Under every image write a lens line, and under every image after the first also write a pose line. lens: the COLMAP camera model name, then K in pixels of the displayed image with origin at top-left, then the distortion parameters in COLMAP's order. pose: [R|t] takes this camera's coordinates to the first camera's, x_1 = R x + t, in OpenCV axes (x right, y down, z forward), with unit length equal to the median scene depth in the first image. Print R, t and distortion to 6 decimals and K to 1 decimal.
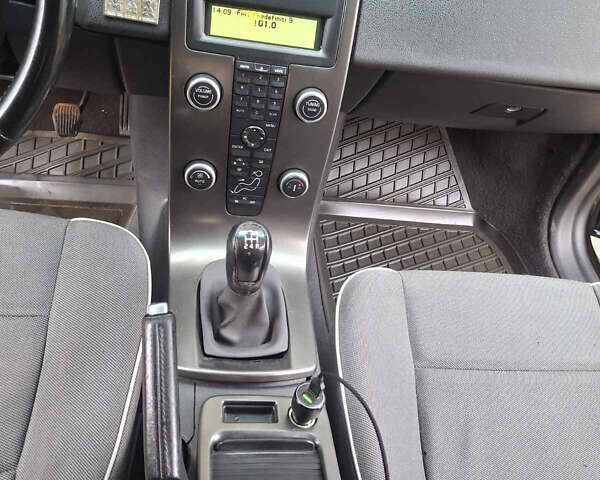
lens RADIAL K [[578.9, 0, 300.0], [0, 578.9, 240.0], [0, 0, 1]] dist [0.094921, -0.217296]
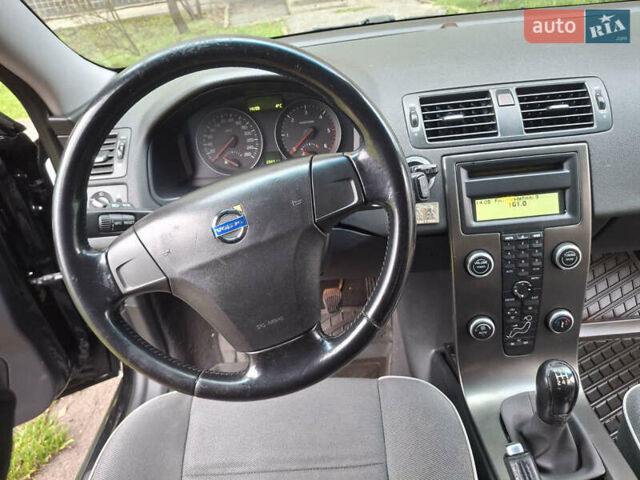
lens RADIAL K [[464.6, 0, 320.0], [0, 464.6, 240.0], [0, 0, 1]] dist [-0.042608, -0.002724]
pose [[0.947293, -0.207755, -0.243873, -0.232380], [0.132672, 0.947283, -0.291639, -0.050471], [0.291606, 0.243912, 0.924918, -0.056403]]
